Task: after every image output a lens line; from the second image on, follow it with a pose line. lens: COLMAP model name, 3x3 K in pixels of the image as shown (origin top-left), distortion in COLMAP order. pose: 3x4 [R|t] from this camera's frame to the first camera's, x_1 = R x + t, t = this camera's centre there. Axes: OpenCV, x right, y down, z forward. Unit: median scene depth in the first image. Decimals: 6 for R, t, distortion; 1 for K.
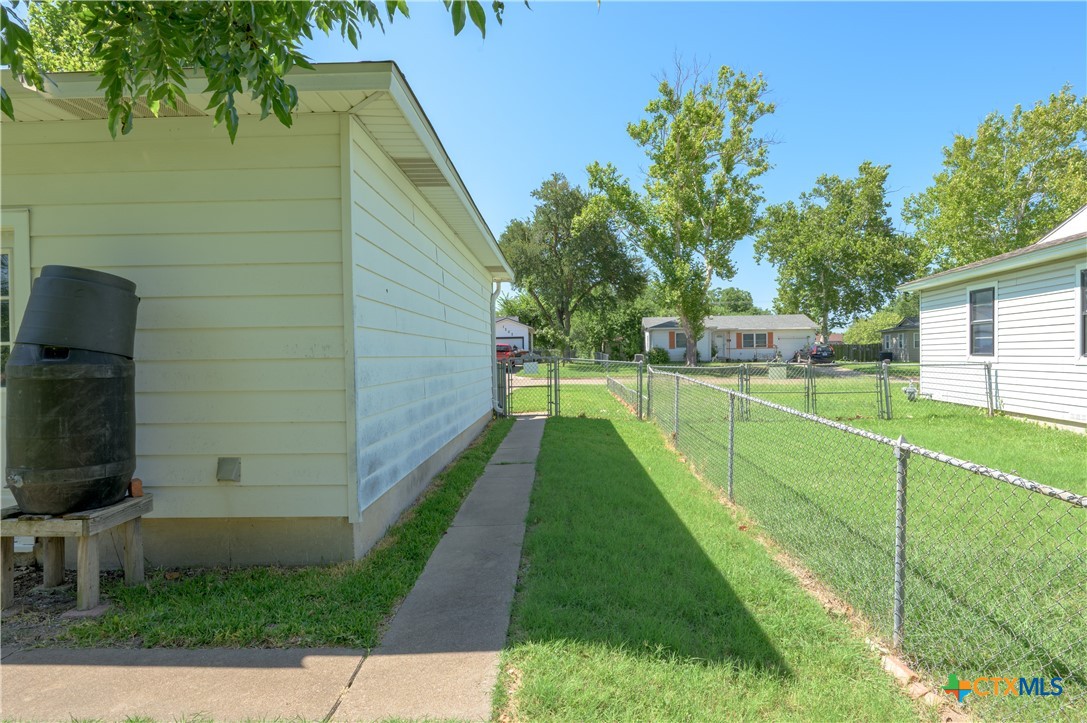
lens RADIAL K [[598.4, 0, 543.5], [0, 598.4, 361.5], [0, 0, 1]] dist [-0.002968, -0.001121]
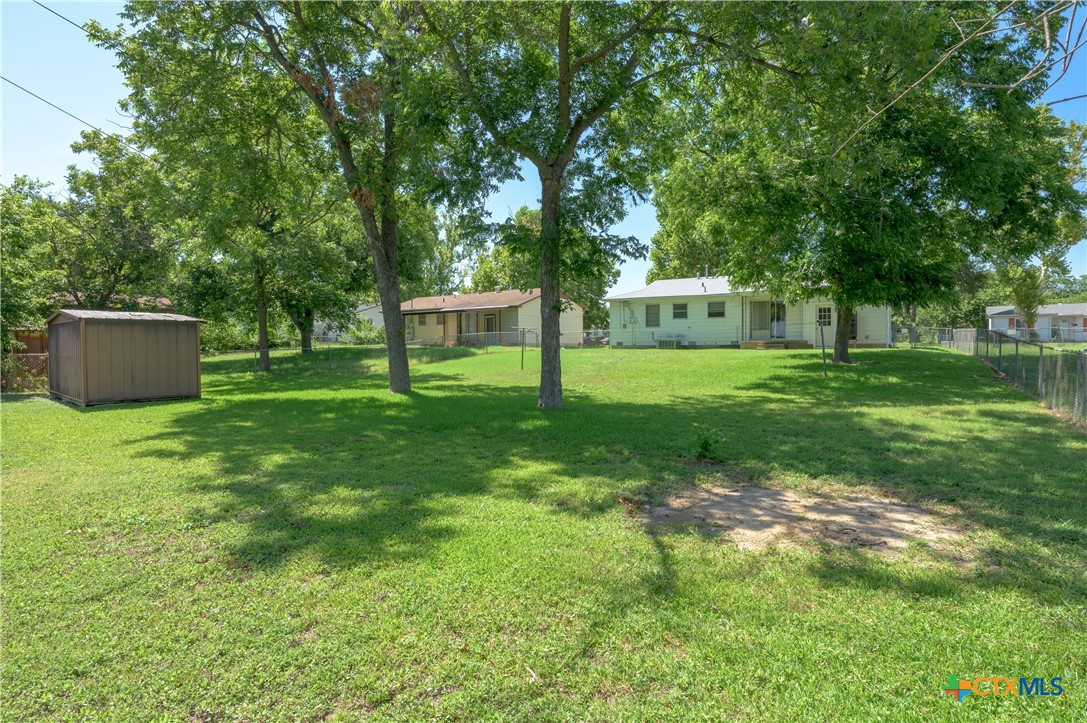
lens RADIAL K [[598.4, 0, 543.5], [0, 598.4, 361.5], [0, 0, 1]] dist [-0.002968, -0.001121]
pose [[0.874330, 0.018656, -0.484973, -0.037506], [-0.011710, 0.999781, 0.017348, 0.034142], [0.485190, -0.009489, 0.874357, -0.623178]]
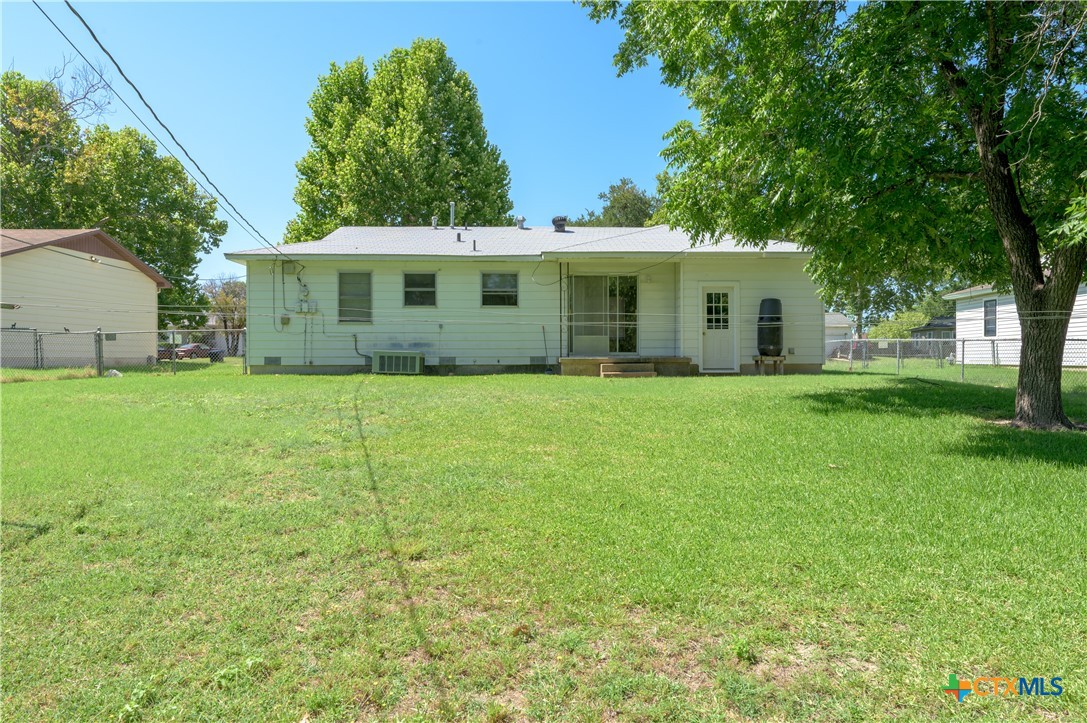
lens RADIAL K [[744.8, 0, 543.5], [0, 744.8, 361.5], [0, 0, 1]] dist [-0.001303, 0.000353]
pose [[0.997409, 0.007680, 0.071533, -0.210252], [-0.007066, 0.999936, -0.008829, 0.025891], [-0.071596, 0.008300, 0.997399, -0.311914]]
